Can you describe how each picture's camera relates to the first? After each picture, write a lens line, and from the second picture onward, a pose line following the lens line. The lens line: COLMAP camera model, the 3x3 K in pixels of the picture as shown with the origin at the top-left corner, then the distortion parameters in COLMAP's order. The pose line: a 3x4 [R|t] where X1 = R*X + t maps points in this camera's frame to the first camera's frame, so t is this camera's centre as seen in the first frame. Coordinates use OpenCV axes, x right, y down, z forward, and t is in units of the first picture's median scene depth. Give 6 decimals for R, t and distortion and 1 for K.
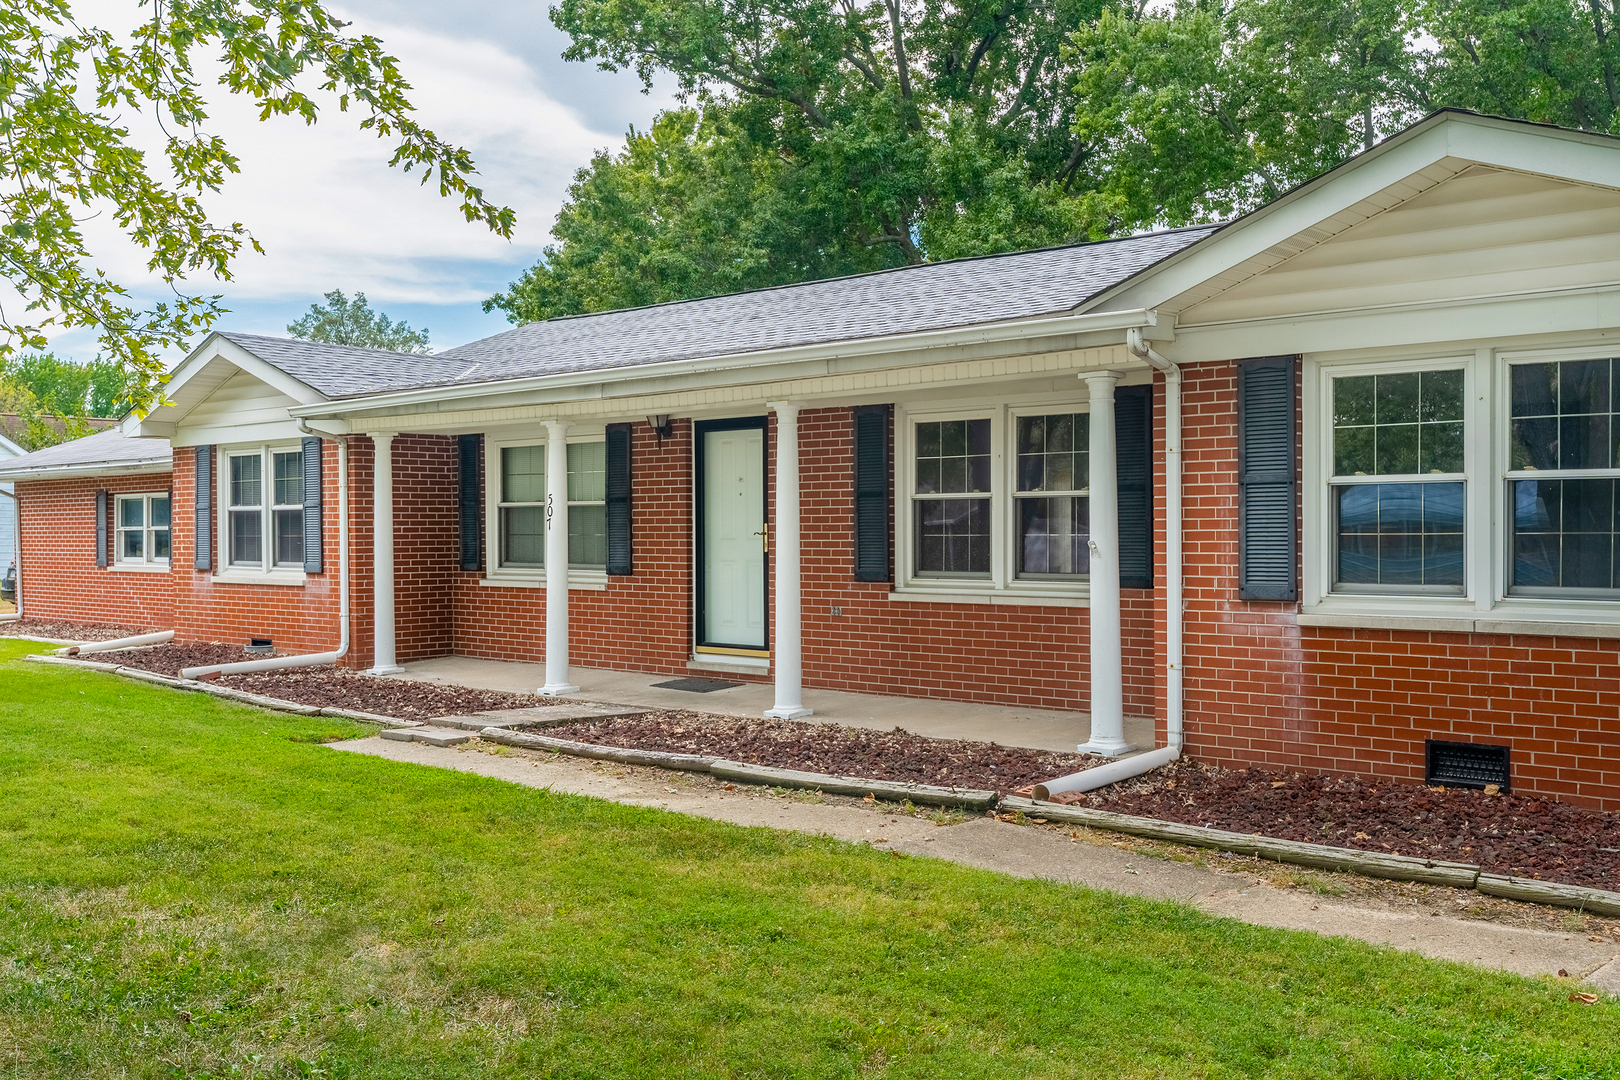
lens RADIAL K [[1582.4, 0, 810.0], [0, 1582.4, 540.0], [0, 0, 1]] dist [0.016588, -0.009899]
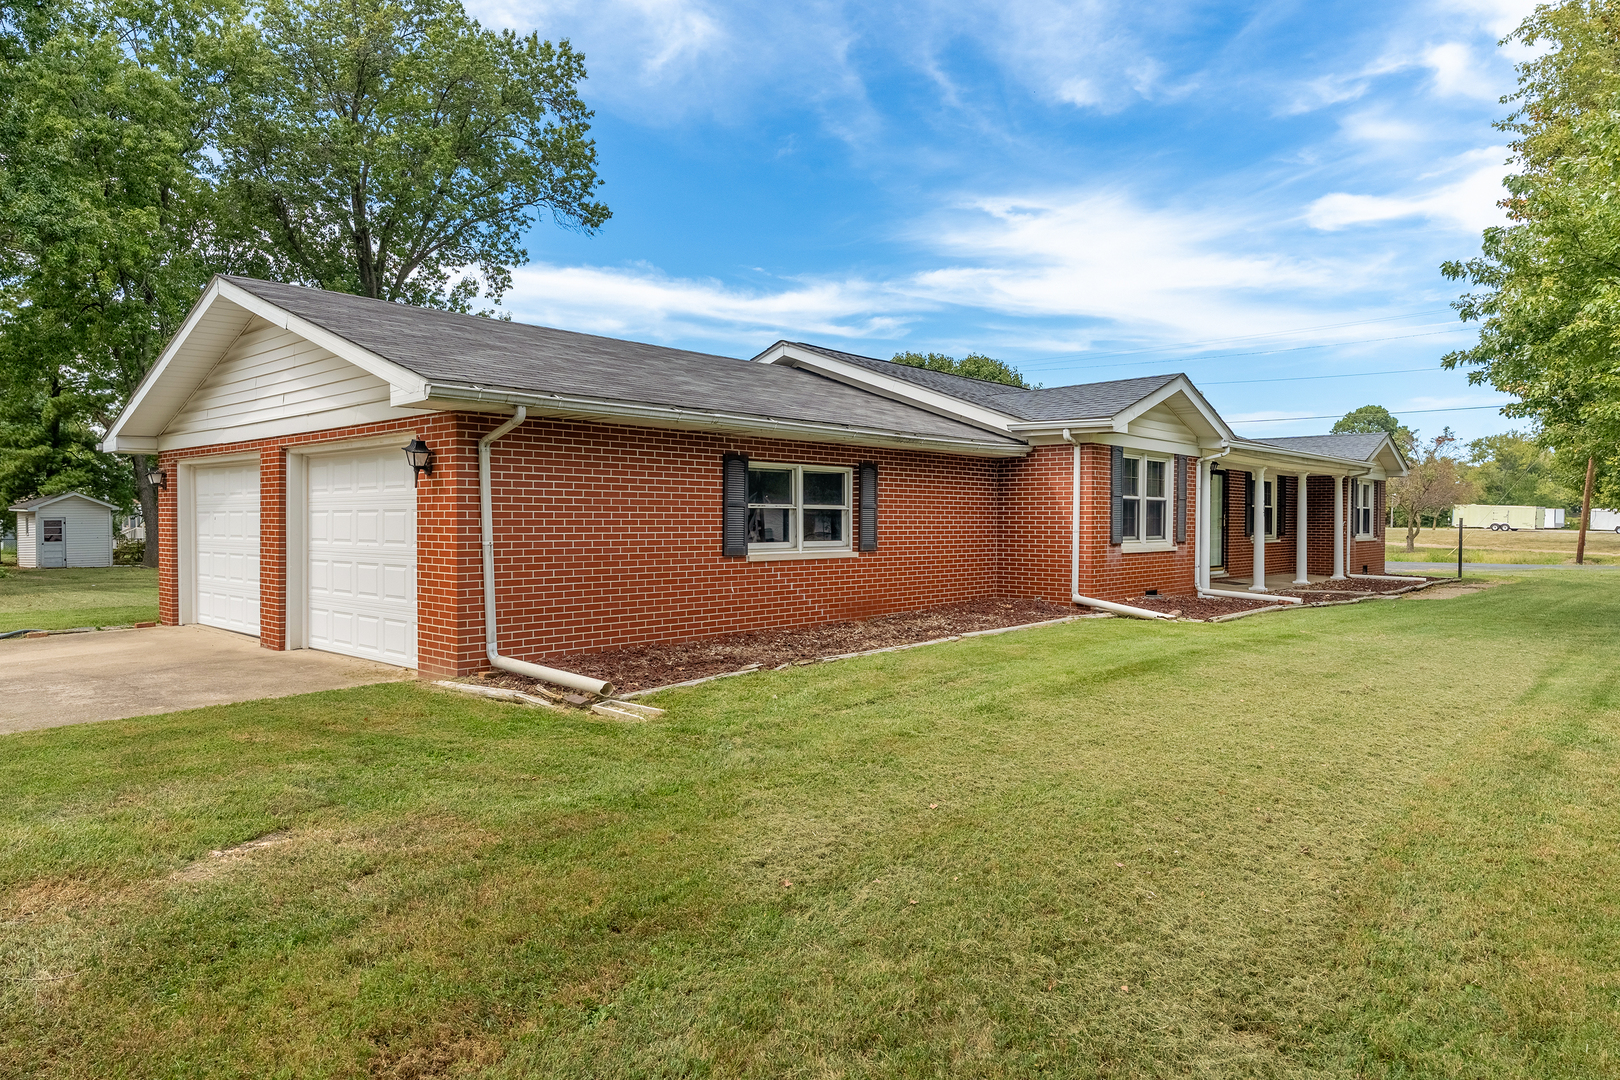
lens RADIAL K [[987.5, 0, 810.0], [0, 987.5, 540.0], [0, 0, 1]] dist [-0.000100, -0.000019]
pose [[-0.017732, -0.014527, 0.999737, -1.716624], [0.002702, 0.999890, 0.014577, 0.004573], [-0.999839, 0.002960, -0.017691, 1.846878]]
